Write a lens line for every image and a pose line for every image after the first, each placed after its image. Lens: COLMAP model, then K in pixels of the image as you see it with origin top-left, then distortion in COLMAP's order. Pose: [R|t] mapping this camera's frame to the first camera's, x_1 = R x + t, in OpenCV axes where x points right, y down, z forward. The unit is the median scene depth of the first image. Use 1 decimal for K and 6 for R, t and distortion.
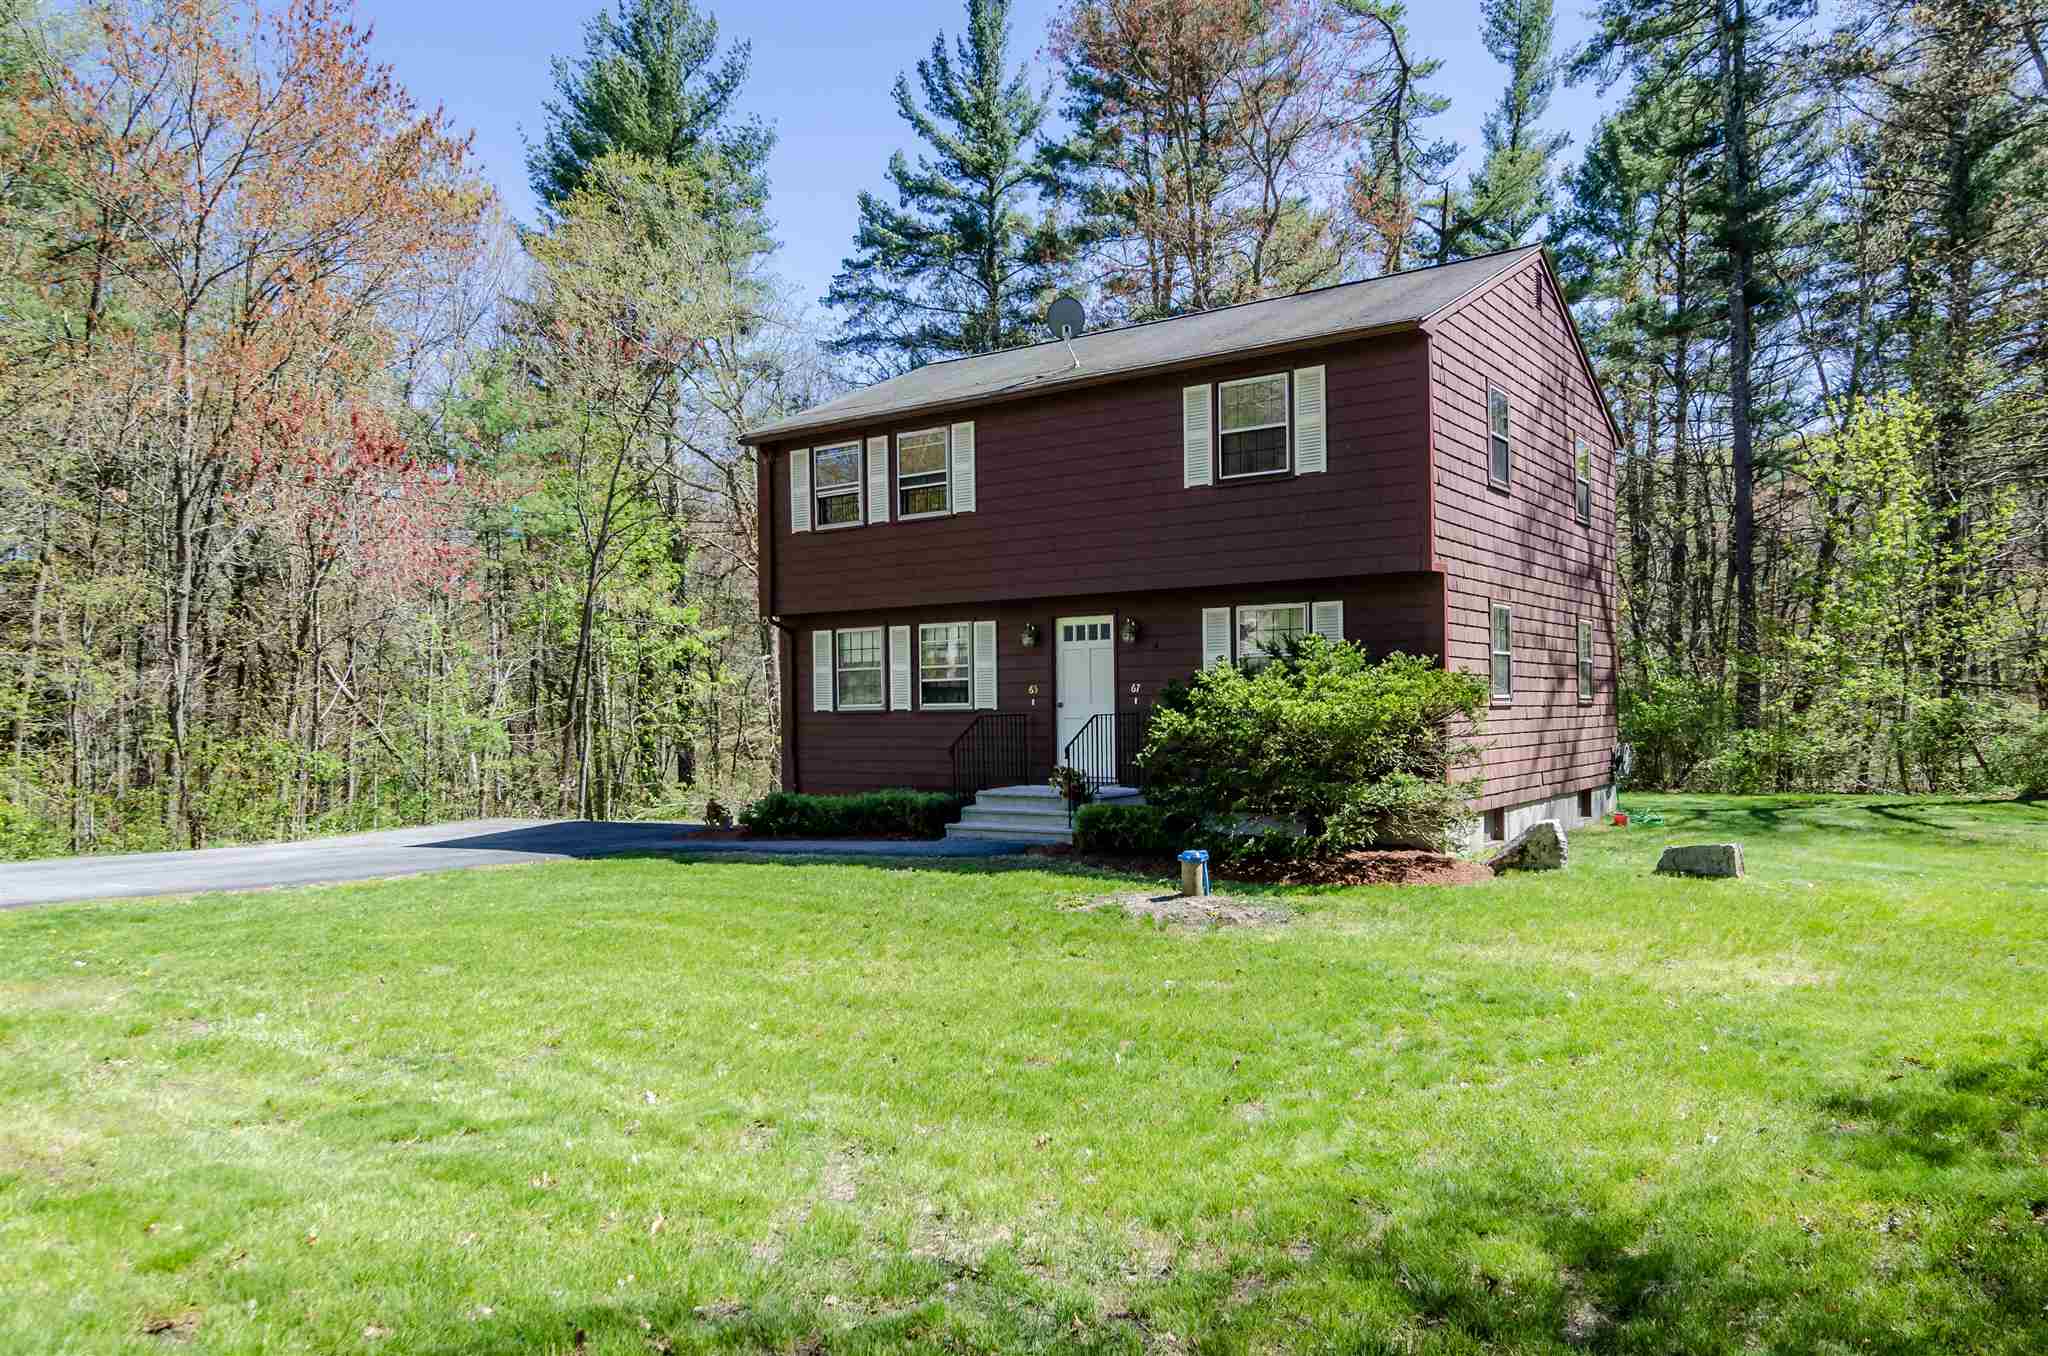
lens RADIAL K [[1443.0, 0, 1024.0], [0, 1443.0, 678.0], [0, 0, 1]] dist [0.003828, -0.000275]
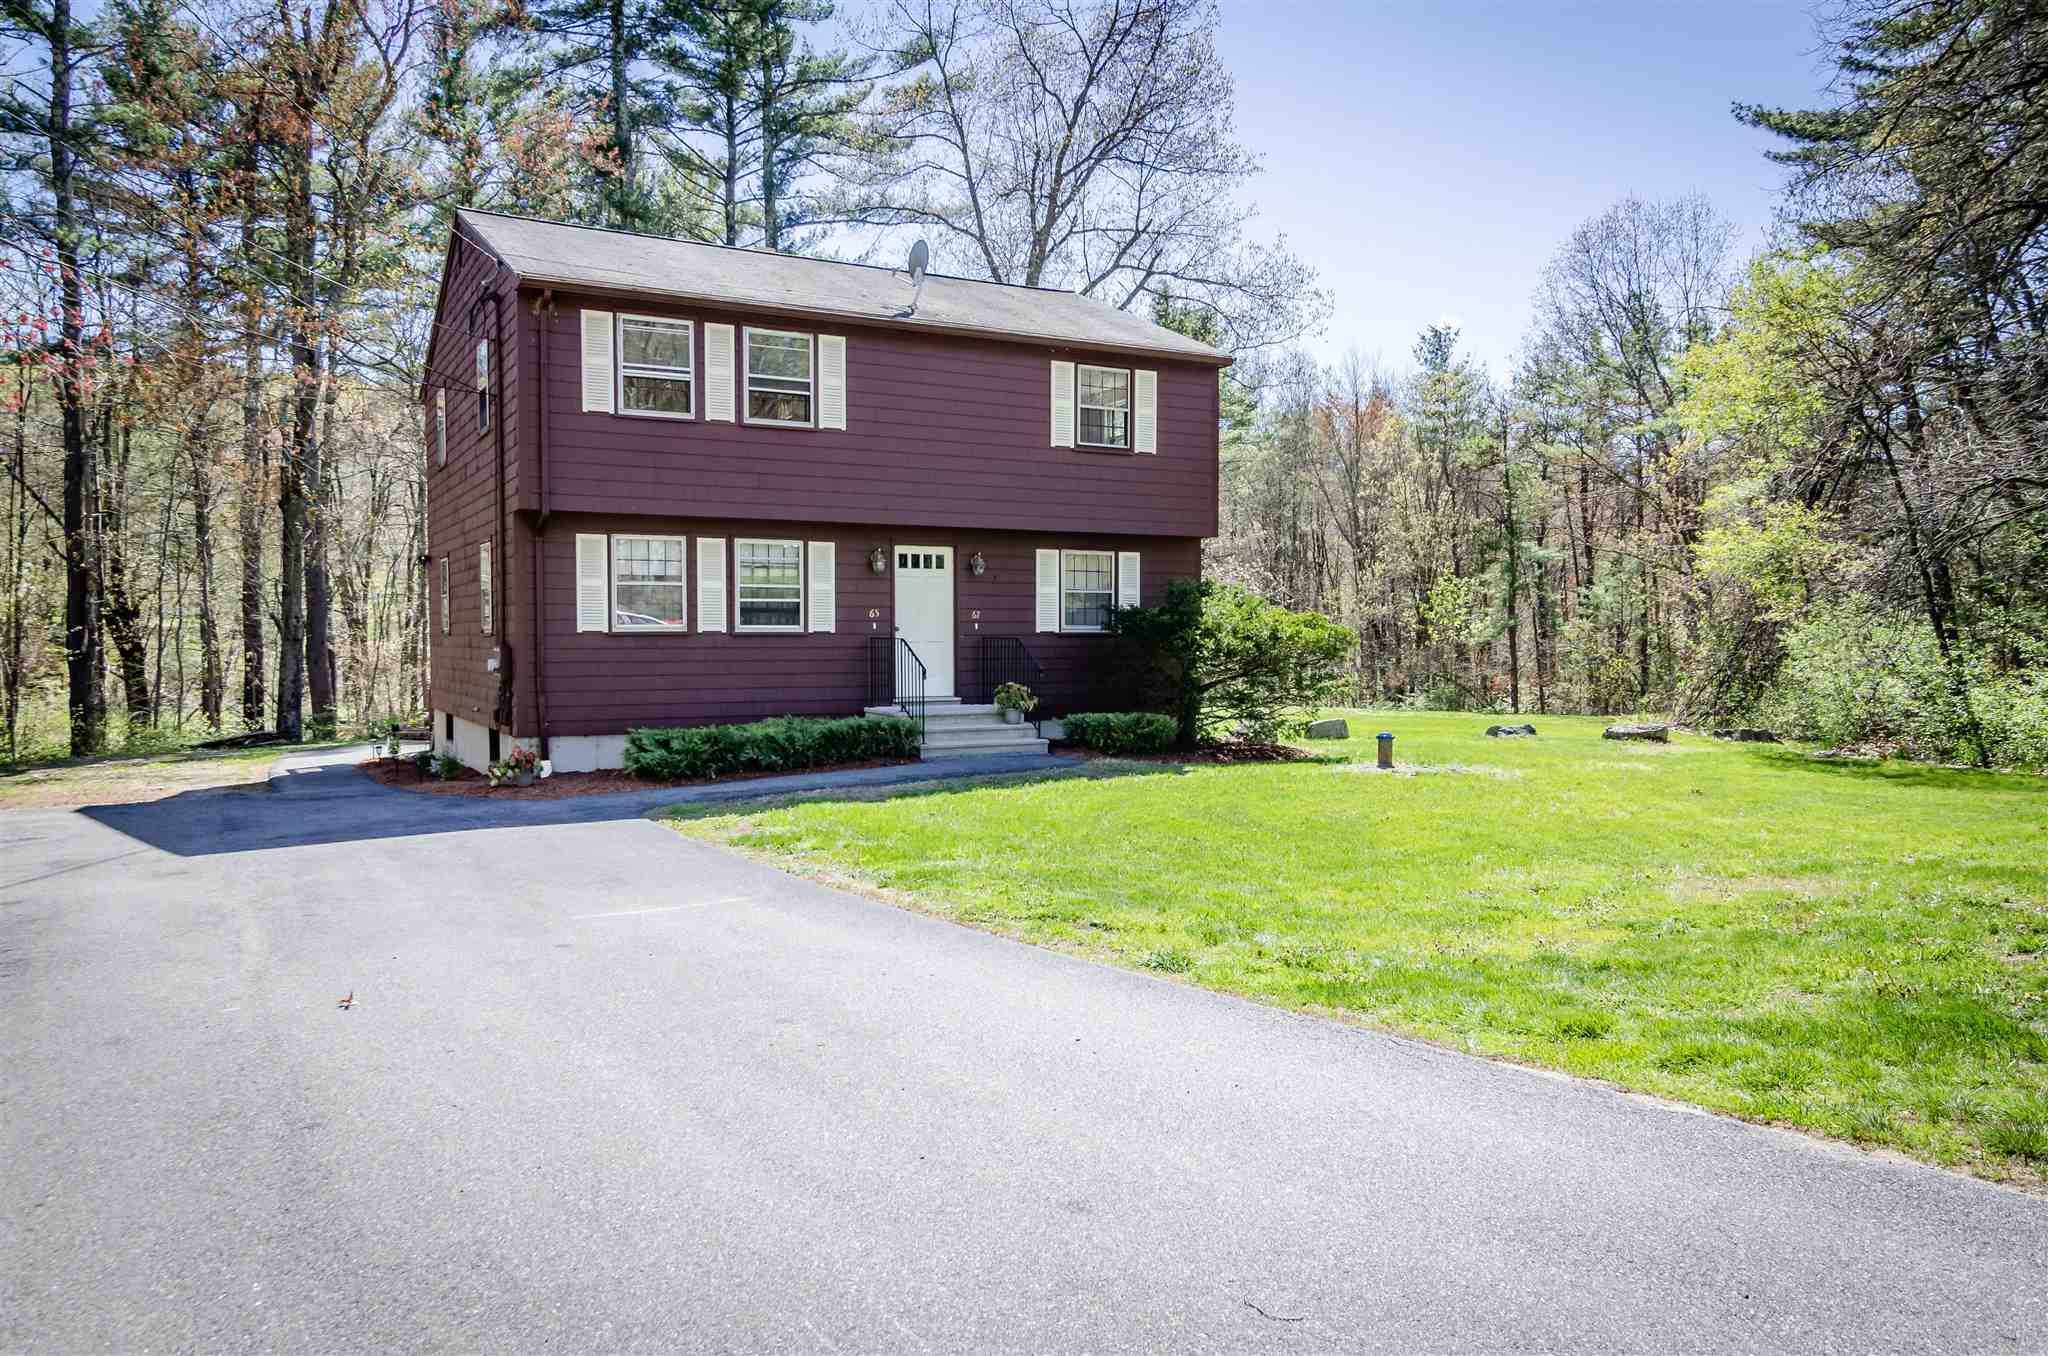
lens RADIAL K [[1393.4, 0, 1024.0], [0, 1393.4, 678.0], [0, 0, 1]] dist [-0.004455, -0.002927]
pose [[0.422149, -0.013957, 0.906419, -0.821437], [-0.022794, 0.999402, 0.026005, 0.024881], [-0.906240, -0.031639, 0.421578, 0.472135]]
